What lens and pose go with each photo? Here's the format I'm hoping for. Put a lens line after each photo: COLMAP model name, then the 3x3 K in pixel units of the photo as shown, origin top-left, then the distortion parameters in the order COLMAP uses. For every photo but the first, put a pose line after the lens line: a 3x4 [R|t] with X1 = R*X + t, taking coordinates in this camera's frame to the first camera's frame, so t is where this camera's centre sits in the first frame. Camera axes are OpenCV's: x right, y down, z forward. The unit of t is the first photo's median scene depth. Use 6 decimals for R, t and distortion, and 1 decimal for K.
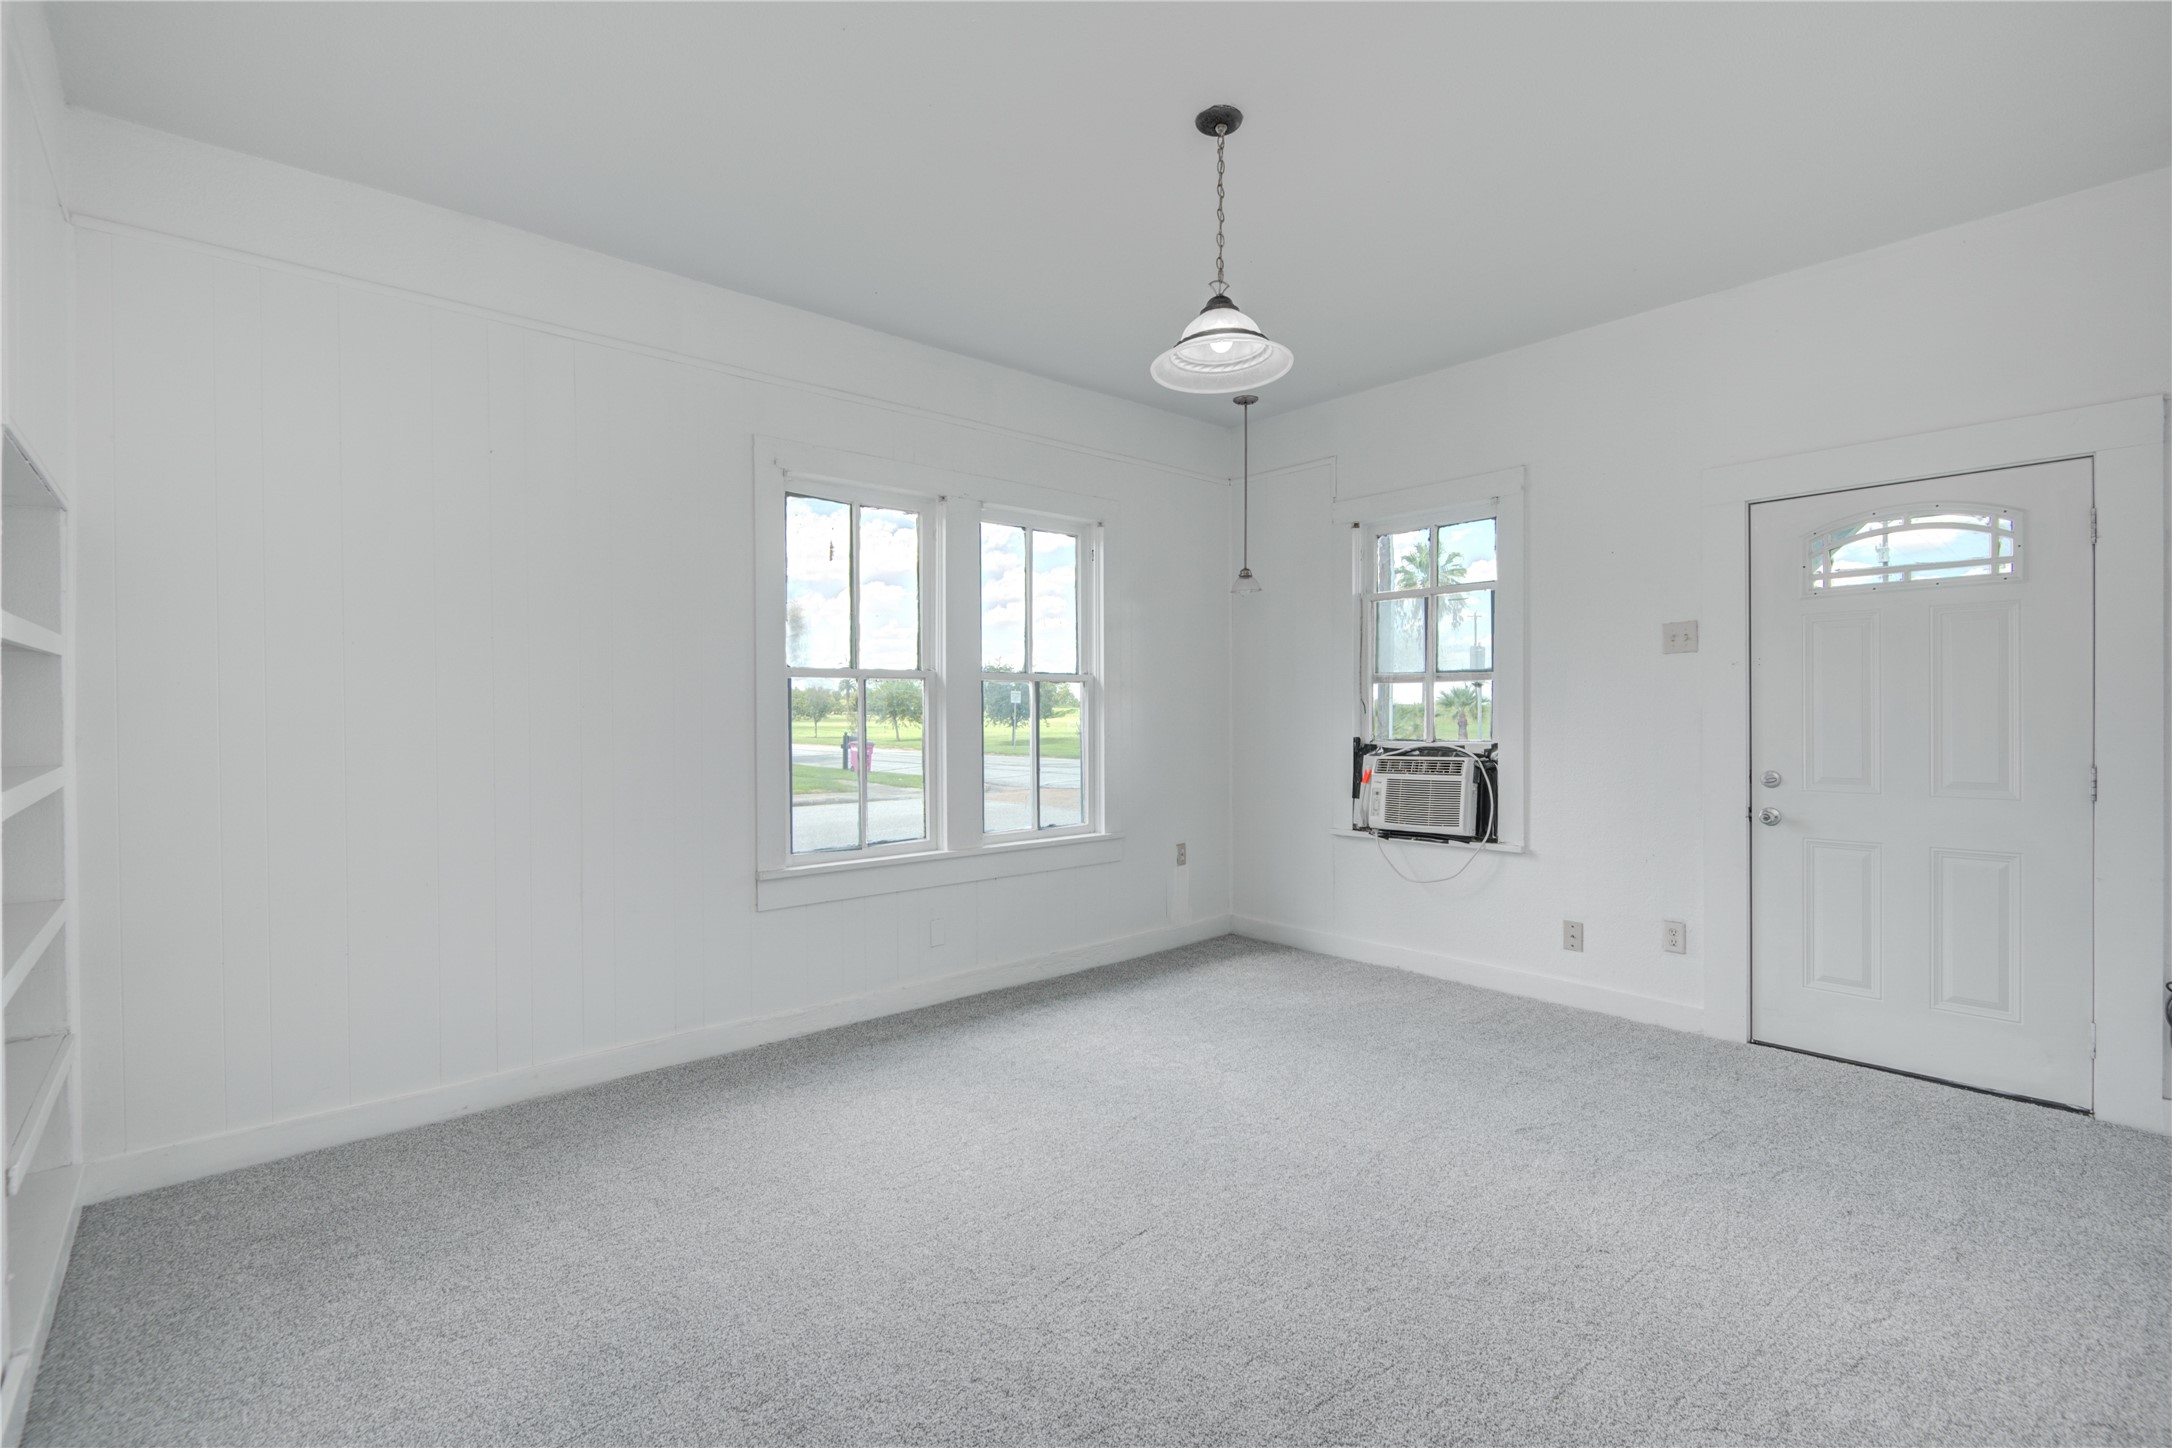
lens RADIAL K [[978.5, 0, 1086.0], [0, 978.5, 724.0], [0, 0, 1]] dist [-0.001914, -0.000114]
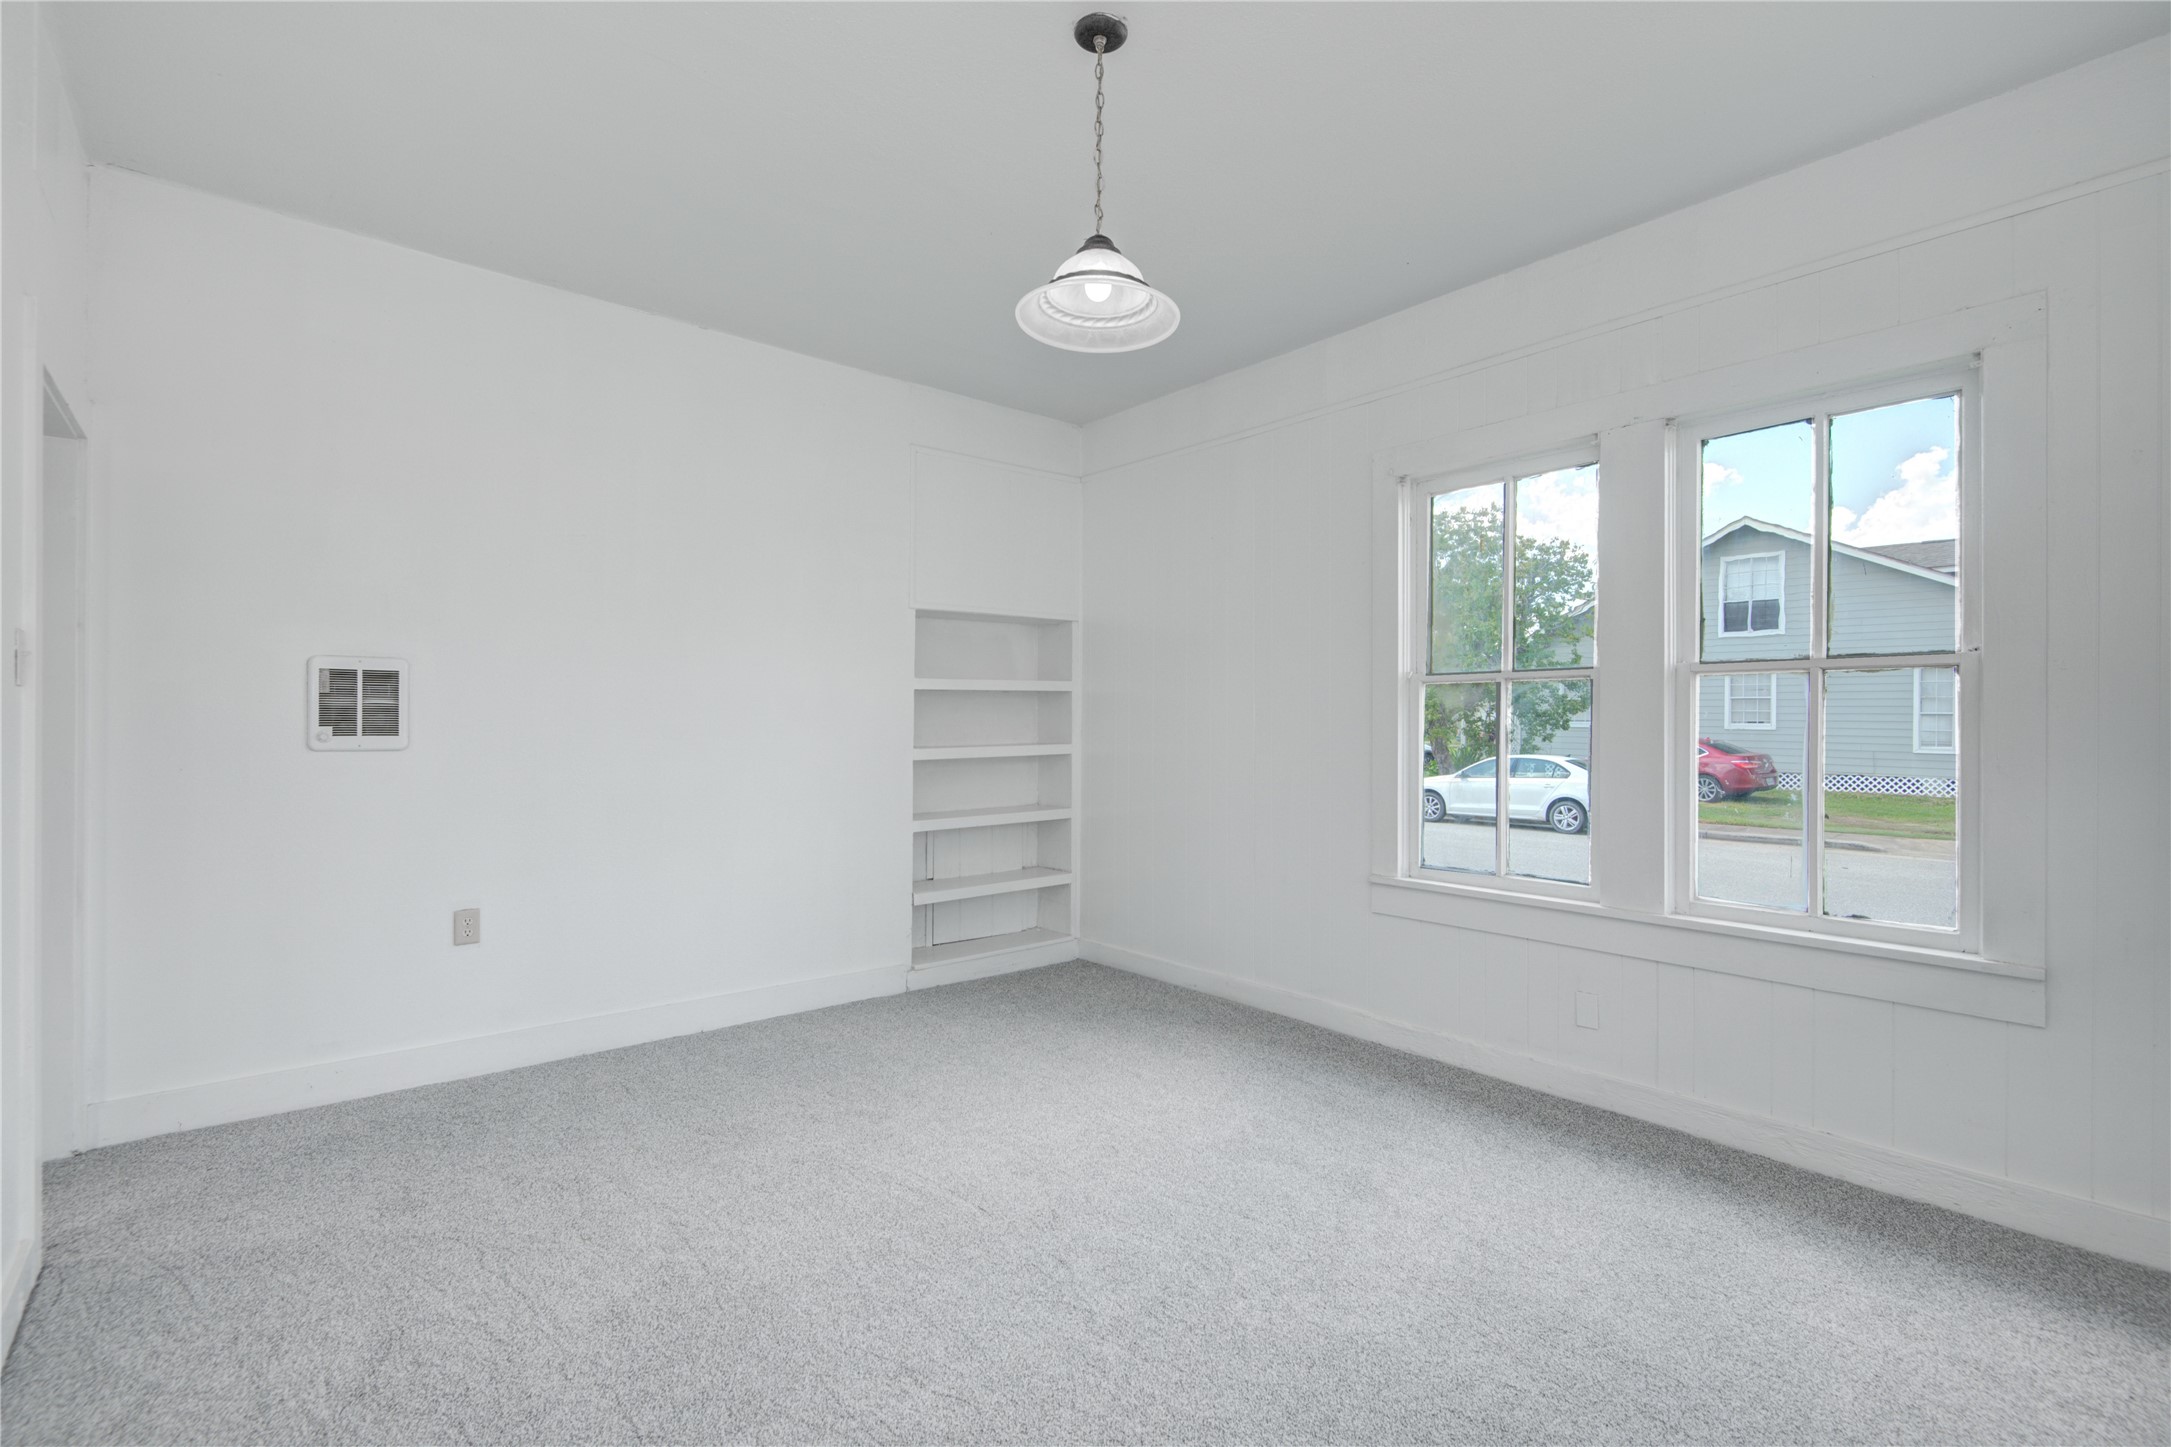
lens RADIAL K [[978.1, 0, 1085.5], [0, 978.1, 723.5], [0, 0, 1]] dist [-0.001914, -0.000114]
pose [[-0.023796, 0.000751, -0.999717, 0.724511], [-0.018366, 0.999831, 0.001189, -0.003980], [0.999548, 0.018389, -0.023779, 0.733278]]
